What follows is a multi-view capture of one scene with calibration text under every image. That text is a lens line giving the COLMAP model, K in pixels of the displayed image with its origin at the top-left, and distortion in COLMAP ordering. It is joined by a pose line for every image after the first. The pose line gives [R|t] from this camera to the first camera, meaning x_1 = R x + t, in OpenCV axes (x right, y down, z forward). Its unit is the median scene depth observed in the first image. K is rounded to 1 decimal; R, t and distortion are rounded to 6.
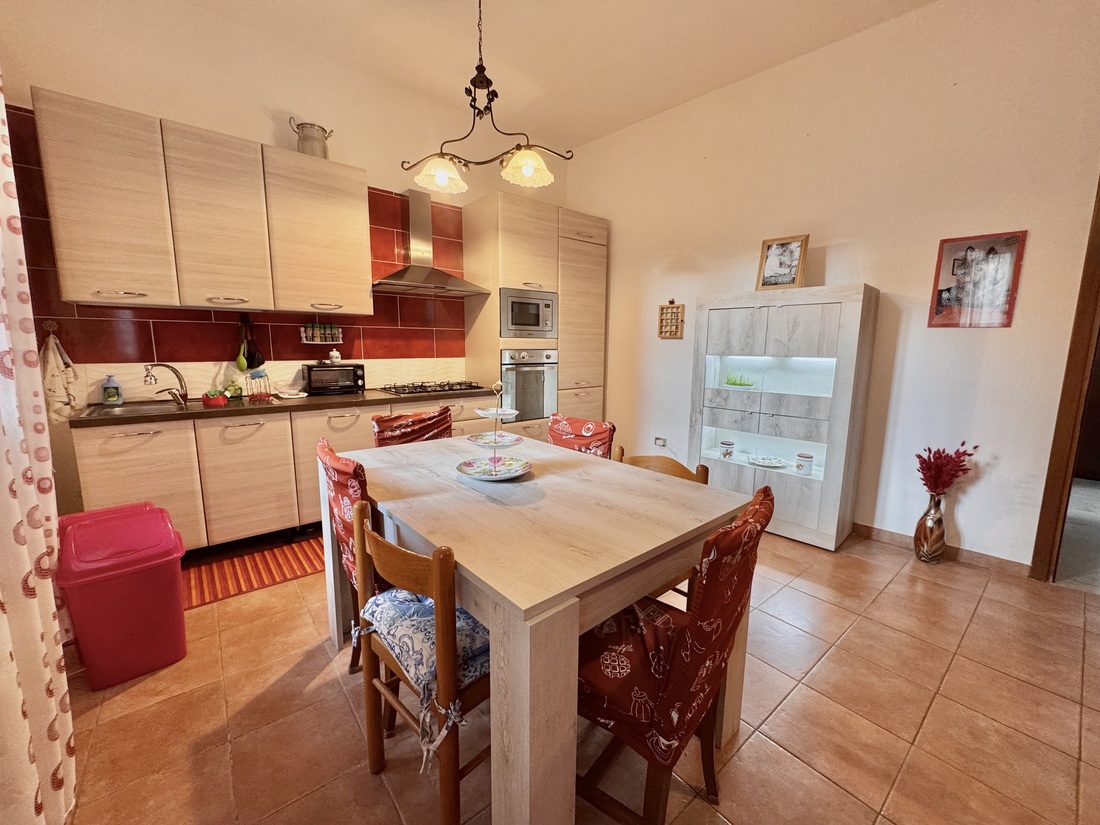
lens RADIAL K [[441.5, 0, 550.0], [0, 441.5, 412.5], [0, 0, 1]] dist [-0.001730, 0.000461]
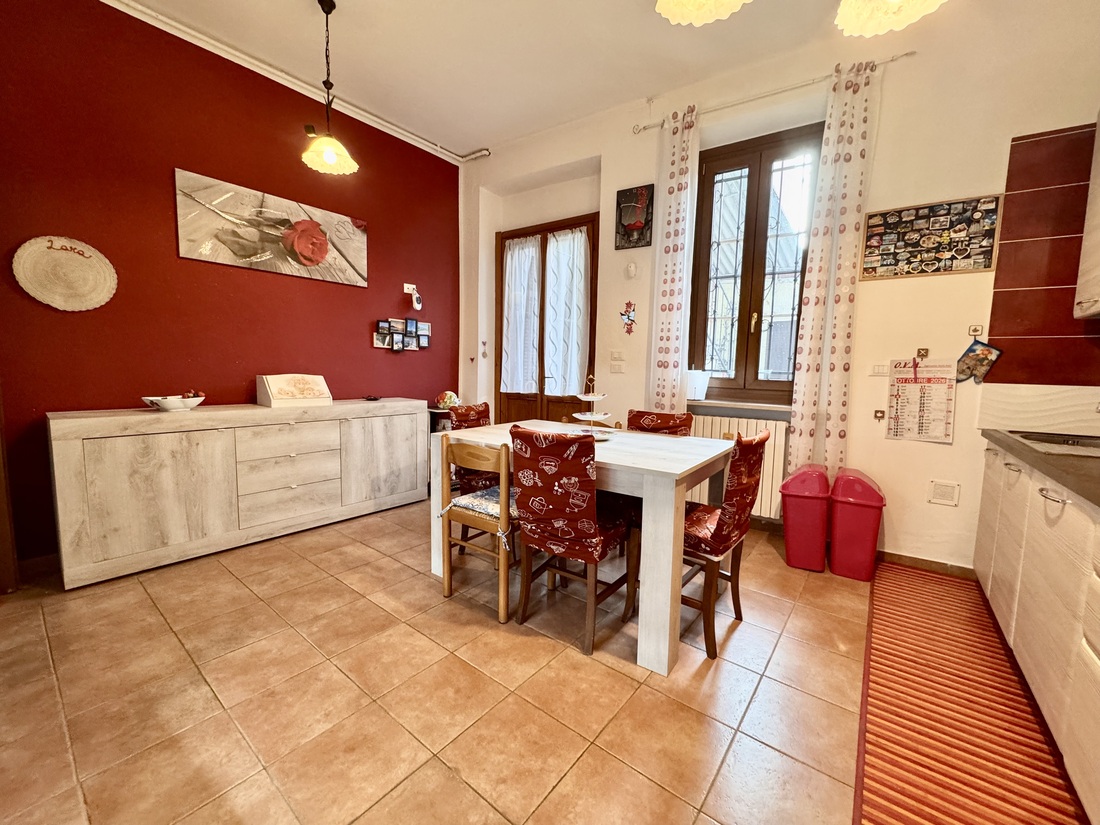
lens RADIAL K [[438.2, 0, 558.3], [0, 438.2, 412.0], [0, 0, 1]] dist [-0.001443, -0.000151]
pose [[-0.970375, -0.006106, -0.241525, 0.178580], [-0.065822, 0.968547, 0.239968, -0.155306], [0.232464, 0.248756, -0.940256, 1.236770]]
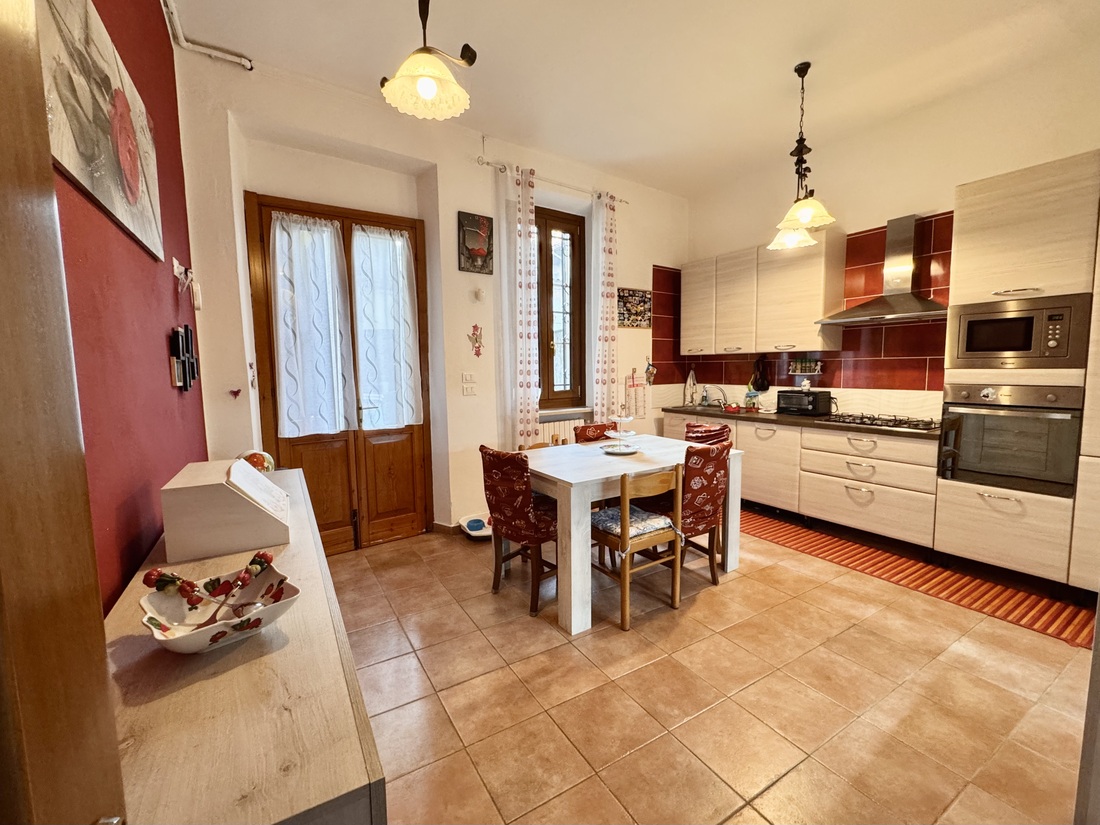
lens RADIAL K [[460.0, 0, 550.0], [0, 460.0, 412.5], [0, 0, 1]] dist [-0.001706, 0.000025]
pose [[-0.132740, 0.095864, -0.986504, 0.945236], [-0.134255, 0.984399, 0.113725, -0.107039], [0.982016, 0.147539, -0.117799, 0.485030]]
